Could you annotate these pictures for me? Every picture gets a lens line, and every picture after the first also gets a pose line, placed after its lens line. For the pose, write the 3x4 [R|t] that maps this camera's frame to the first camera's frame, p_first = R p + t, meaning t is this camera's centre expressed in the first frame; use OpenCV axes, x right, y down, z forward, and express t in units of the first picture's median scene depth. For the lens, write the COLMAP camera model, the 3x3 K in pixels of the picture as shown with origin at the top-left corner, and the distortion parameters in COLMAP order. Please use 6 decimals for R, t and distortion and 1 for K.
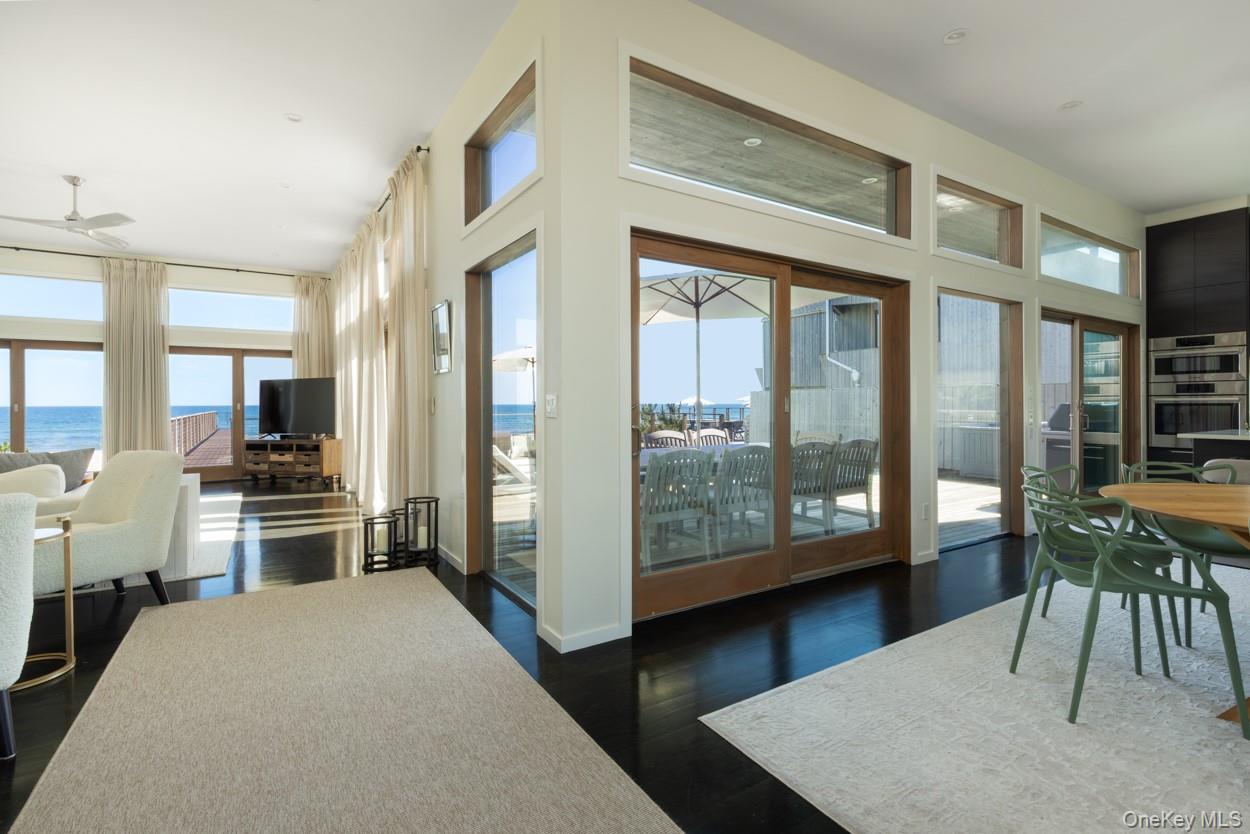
lens RADIAL K [[590.7, 0, 633.8], [0, 590.7, 399.7], [0, 0, 1]] dist [0.002791, 0.001202]
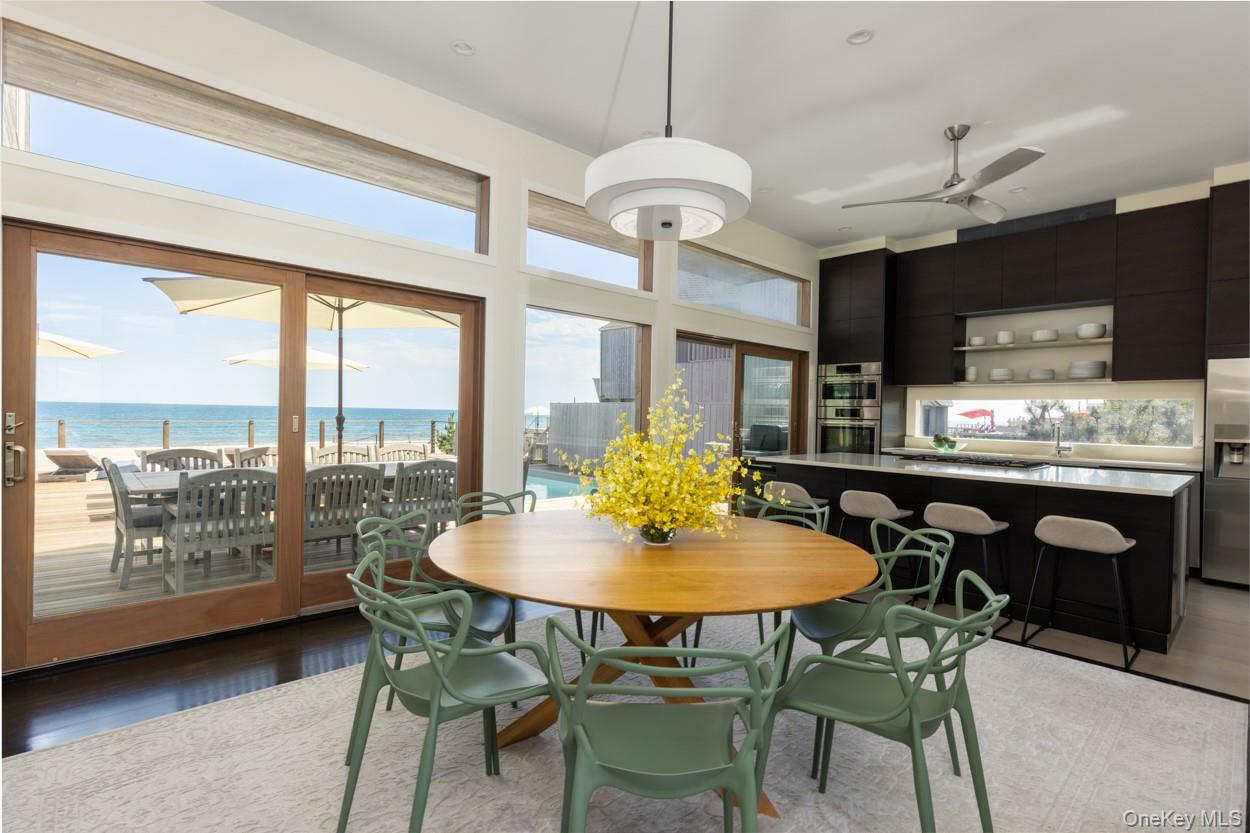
lens RADIAL K [[603.3, 0, 619.8], [0, 603.3, 418.6], [0, 0, 1]] dist [0.001420, -0.001151]
pose [[0.983664, 0.022145, 0.178647, 0.334070], [-0.025580, 0.999529, 0.016946, -0.016211], [-0.178188, -0.021239, 0.983767, -0.009997]]
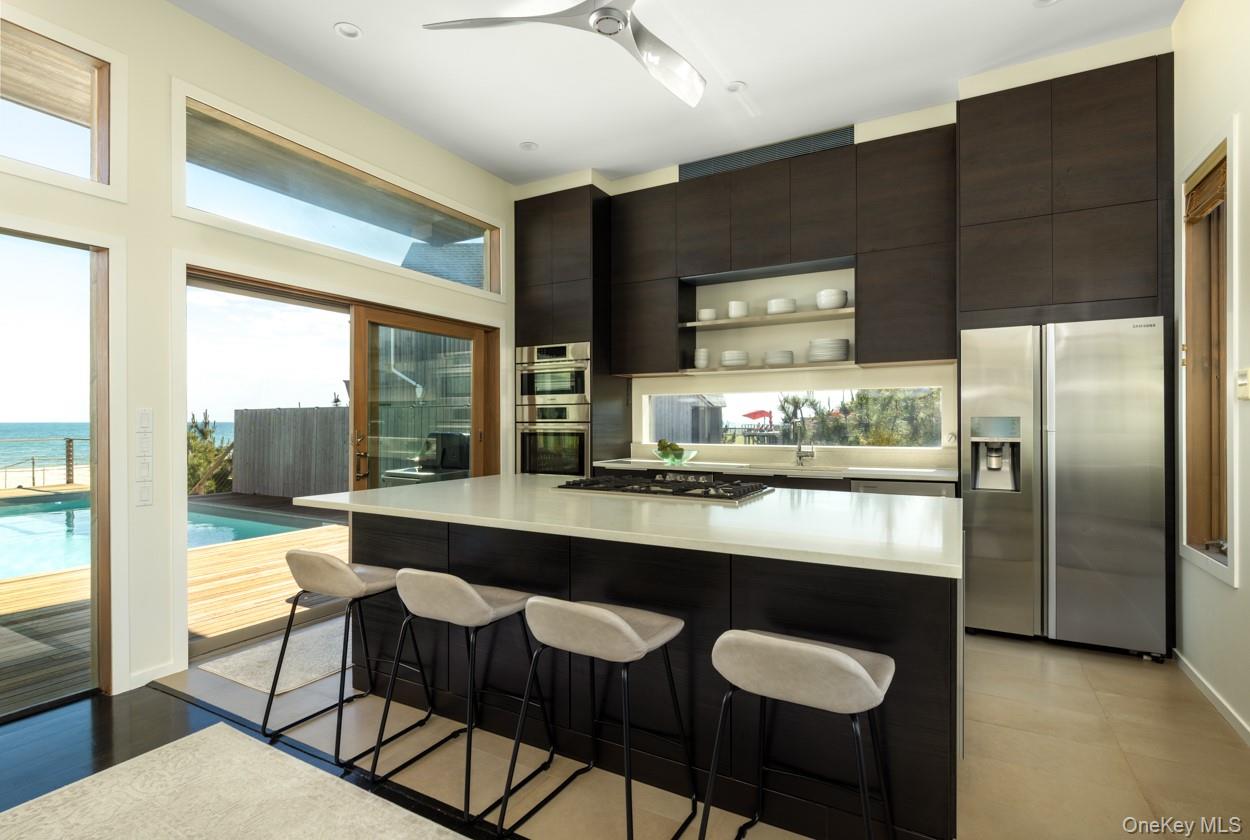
lens RADIAL K [[609.5, 0, 628.3], [0, 609.5, 421.4], [0, 0, 1]] dist [0.003043, 0.000223]
pose [[0.878798, 0.002010, 0.477190, 0.640583], [-0.005642, 0.999965, 0.006179, -0.013685], [-0.477161, -0.008123, 0.878778, 0.244462]]
